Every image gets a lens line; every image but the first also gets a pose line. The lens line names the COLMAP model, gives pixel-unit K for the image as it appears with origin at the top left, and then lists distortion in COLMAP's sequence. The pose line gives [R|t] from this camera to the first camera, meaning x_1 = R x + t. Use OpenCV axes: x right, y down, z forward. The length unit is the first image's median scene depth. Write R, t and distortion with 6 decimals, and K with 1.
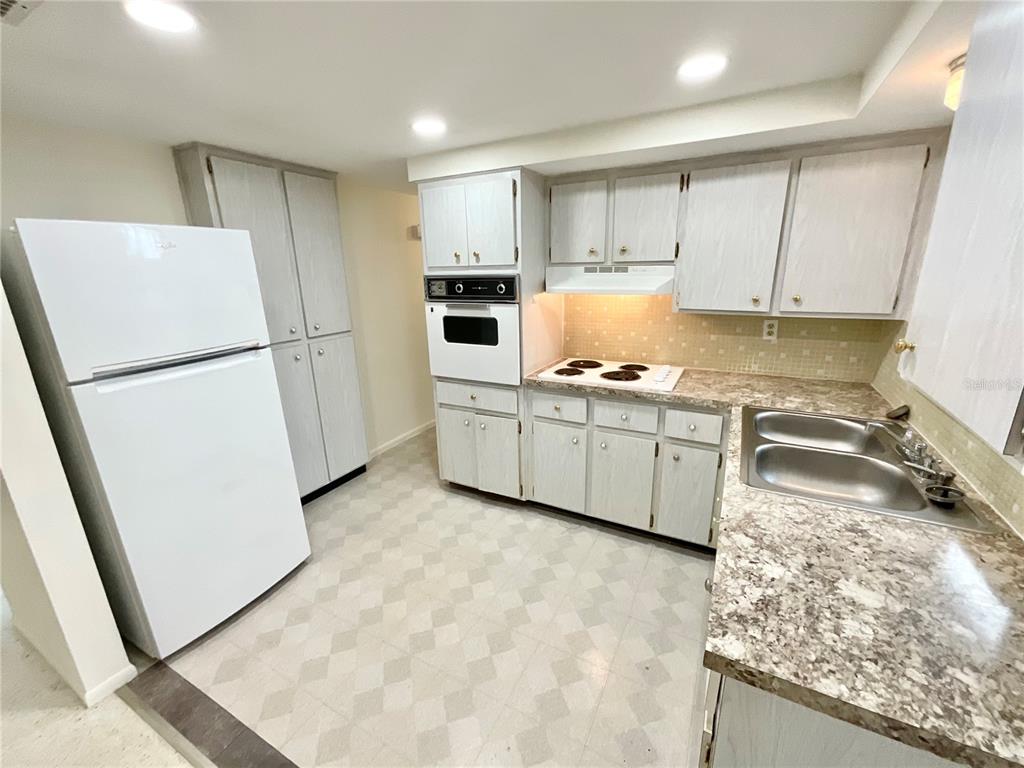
lens RADIAL K [[415.0, 0, 506.9], [0, 415.0, 386.3], [0, 0, 1]] dist [0.002301, -0.000861]
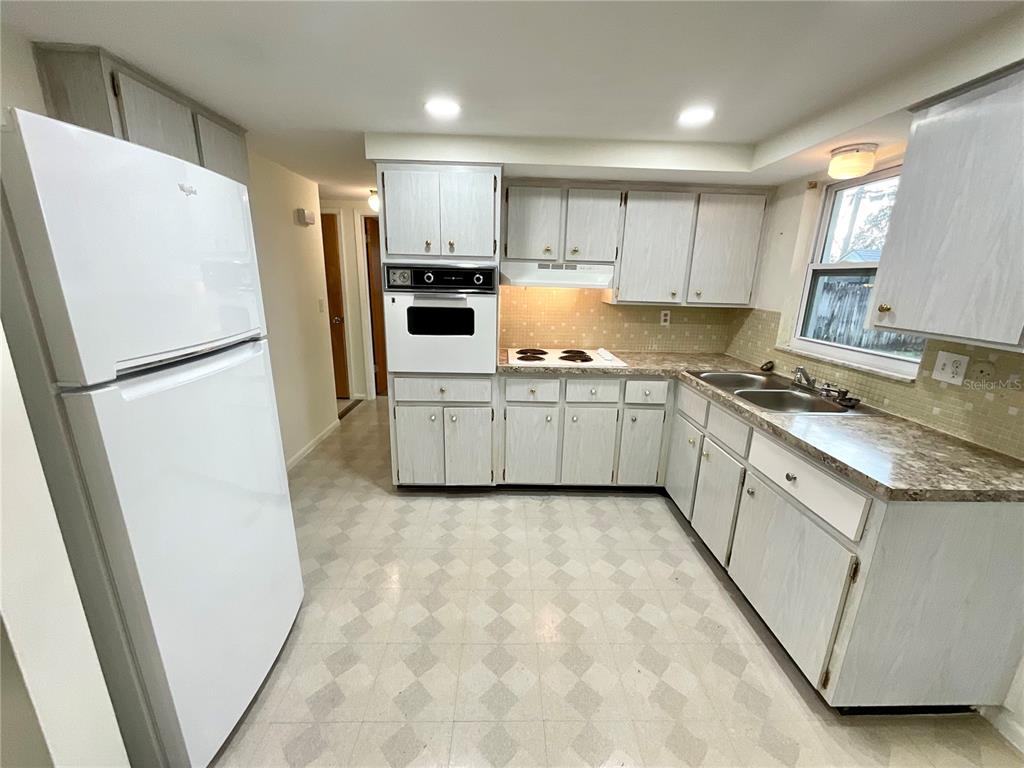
lens RADIAL K [[415.0, 0, 496.2], [0, 415.0, 385.0], [0, 0, 1]] dist [0.002301, -0.000861]
pose [[0.874421, -0.080320, 0.478472, -0.486228], [0.090813, 0.995867, 0.001212, 0.027536], [-0.476592, 0.042392, 0.878102, 0.089692]]
